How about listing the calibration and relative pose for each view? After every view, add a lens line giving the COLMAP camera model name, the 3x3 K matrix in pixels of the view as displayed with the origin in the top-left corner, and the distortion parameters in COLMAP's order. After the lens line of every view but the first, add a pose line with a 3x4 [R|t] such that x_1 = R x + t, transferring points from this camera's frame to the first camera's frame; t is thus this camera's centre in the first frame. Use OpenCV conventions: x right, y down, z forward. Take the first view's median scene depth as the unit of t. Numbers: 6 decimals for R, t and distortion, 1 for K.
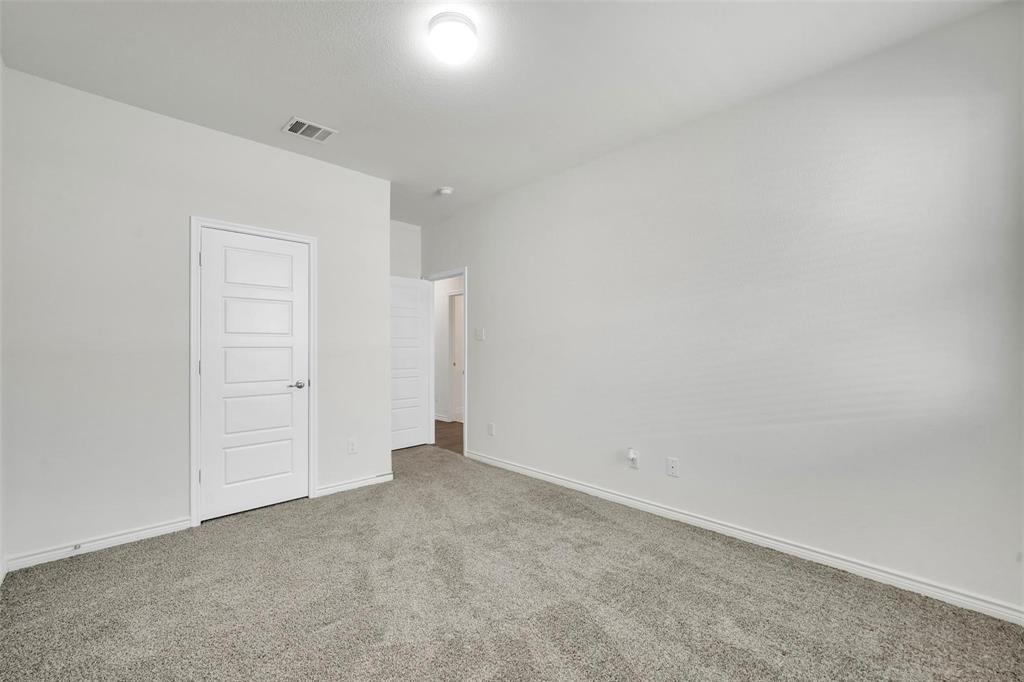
lens RADIAL K [[380.8, 0, 512.0], [0, 380.8, 341.0], [0, 0, 1]] dist [-0.014904, -0.000050]
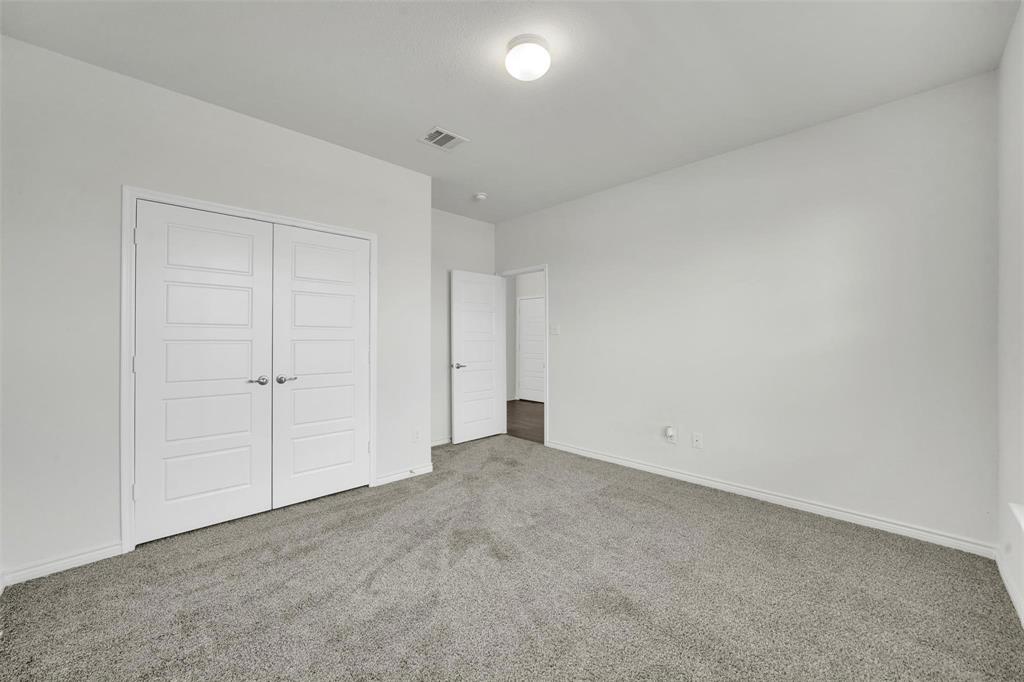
lens RADIAL K [[437.3, 0, 512.0], [0, 437.3, 341.0], [0, 0, 1]] dist [0.000472, 0.000424]
pose [[0.997512, -0.003343, 0.070422, -0.179251], [0.002006, 0.999817, 0.019045, -0.003270], [-0.070472, -0.018856, 0.997335, -0.164774]]
